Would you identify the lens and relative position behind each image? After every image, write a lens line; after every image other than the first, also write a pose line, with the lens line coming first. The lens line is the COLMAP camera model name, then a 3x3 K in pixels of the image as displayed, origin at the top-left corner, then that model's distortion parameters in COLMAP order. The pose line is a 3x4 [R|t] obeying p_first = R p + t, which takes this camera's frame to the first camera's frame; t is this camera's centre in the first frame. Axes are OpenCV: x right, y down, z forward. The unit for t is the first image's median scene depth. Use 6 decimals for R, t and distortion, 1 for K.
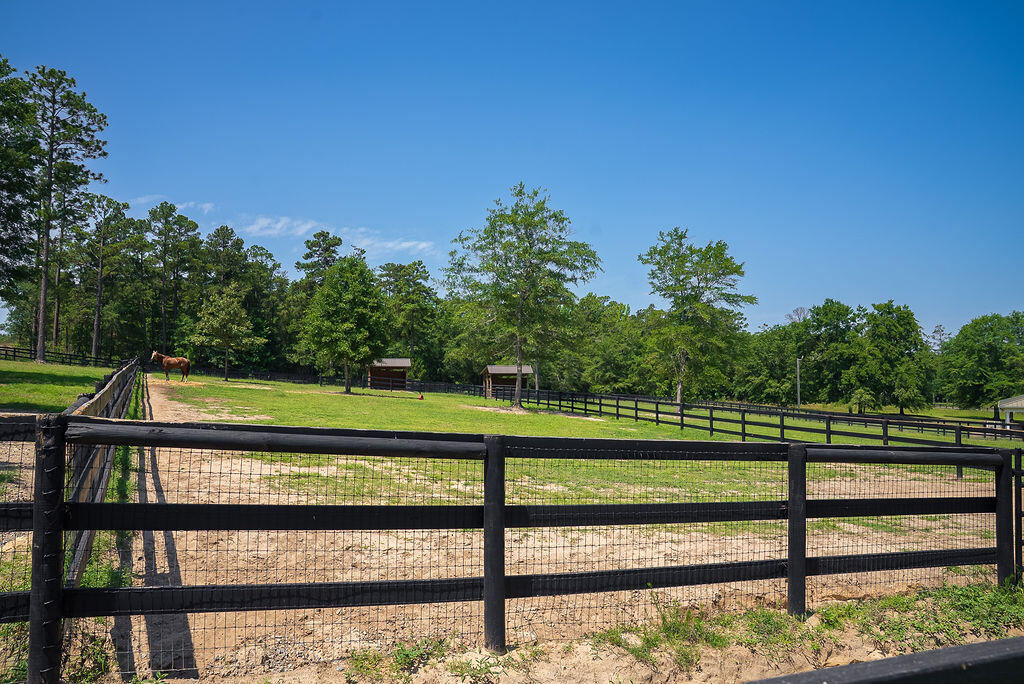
lens RADIAL K [[748.0, 0, 513.8], [0, 748.0, 347.4], [0, 0, 1]] dist [-0.059334, 0.052100]
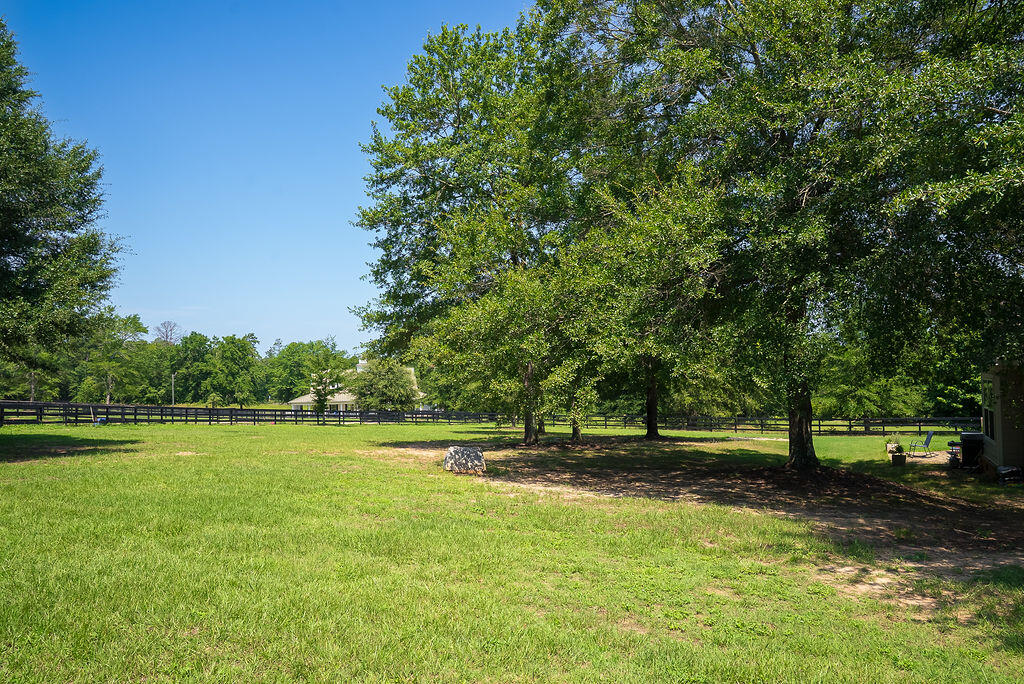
lens RADIAL K [[748.0, 0, 510.6], [0, 748.0, 350.7], [0, 0, 1]] dist [-0.059334, 0.052100]
pose [[0.688763, 0.015622, 0.724819, -0.203466], [-0.019253, 0.999809, -0.003254, -0.035339], [-0.724731, -0.011714, 0.688932, -0.461049]]
